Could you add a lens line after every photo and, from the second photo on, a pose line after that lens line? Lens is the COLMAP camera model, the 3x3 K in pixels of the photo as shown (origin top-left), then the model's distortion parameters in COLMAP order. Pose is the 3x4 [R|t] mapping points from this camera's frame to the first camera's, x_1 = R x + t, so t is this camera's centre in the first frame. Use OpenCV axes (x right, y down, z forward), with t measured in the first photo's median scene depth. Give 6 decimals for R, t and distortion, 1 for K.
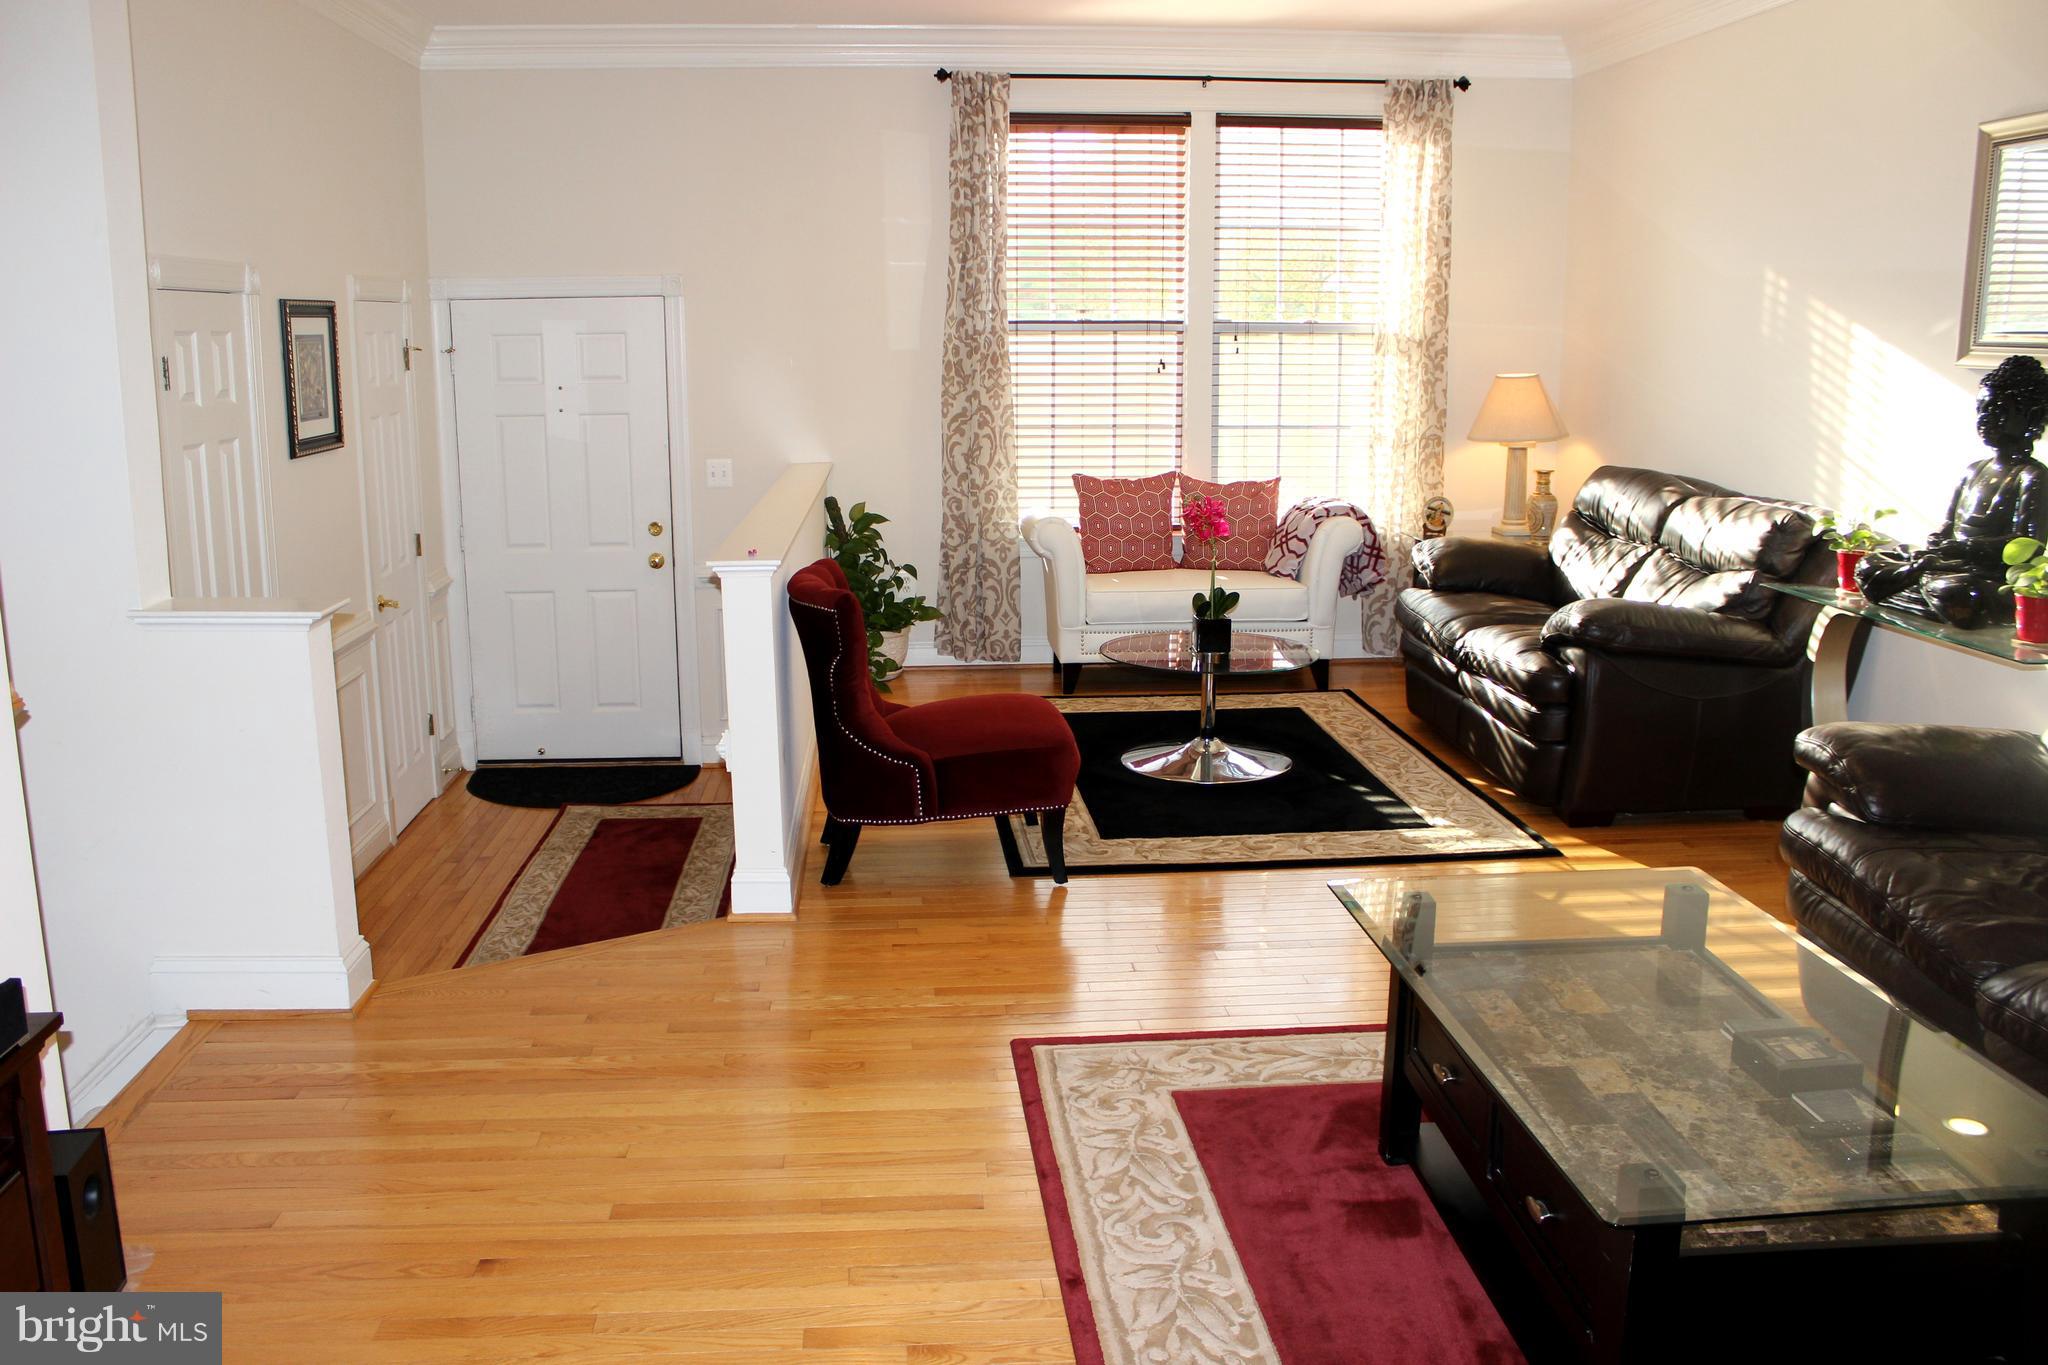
lens RADIAL K [[1696.4, 0, 1024.0], [0, 1696.4, 682.5], [0, 0, 1]] dist [-0.167440, 0.140870]
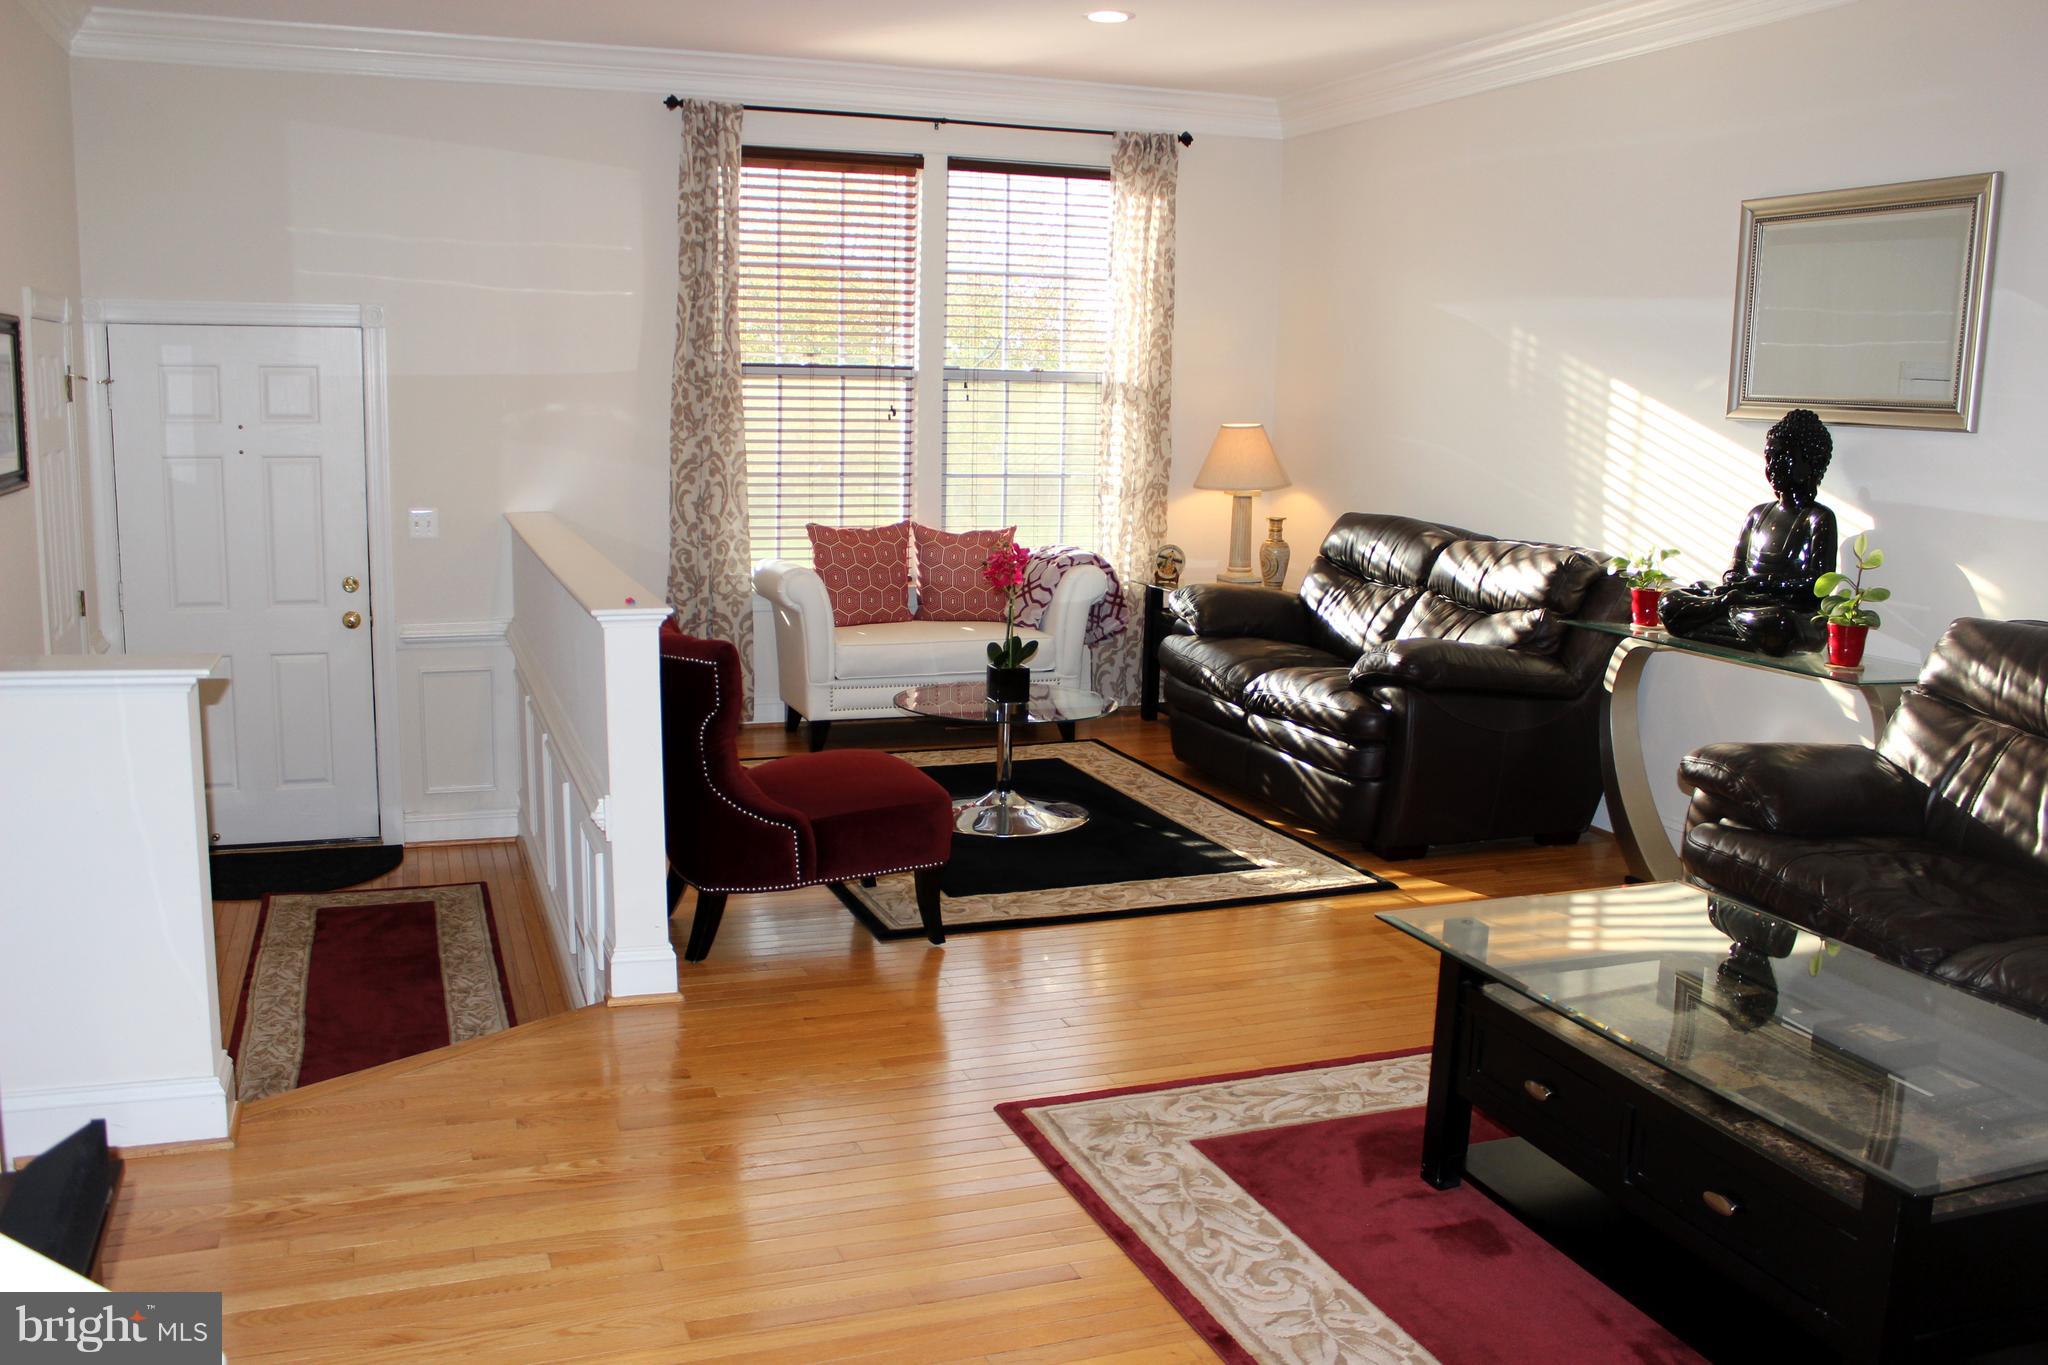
lens RADIAL K [[1743.6, 0, 1024.0], [0, 1743.6, 682.5], [0, 0, 1]] dist [-0.163907, 0.153457]
pose [[0.961327, -0.022591, 0.274482, -0.132744], [0.032844, 0.998922, -0.032817, 0.003229], [-0.273445, 0.040563, 0.961032, 0.025212]]
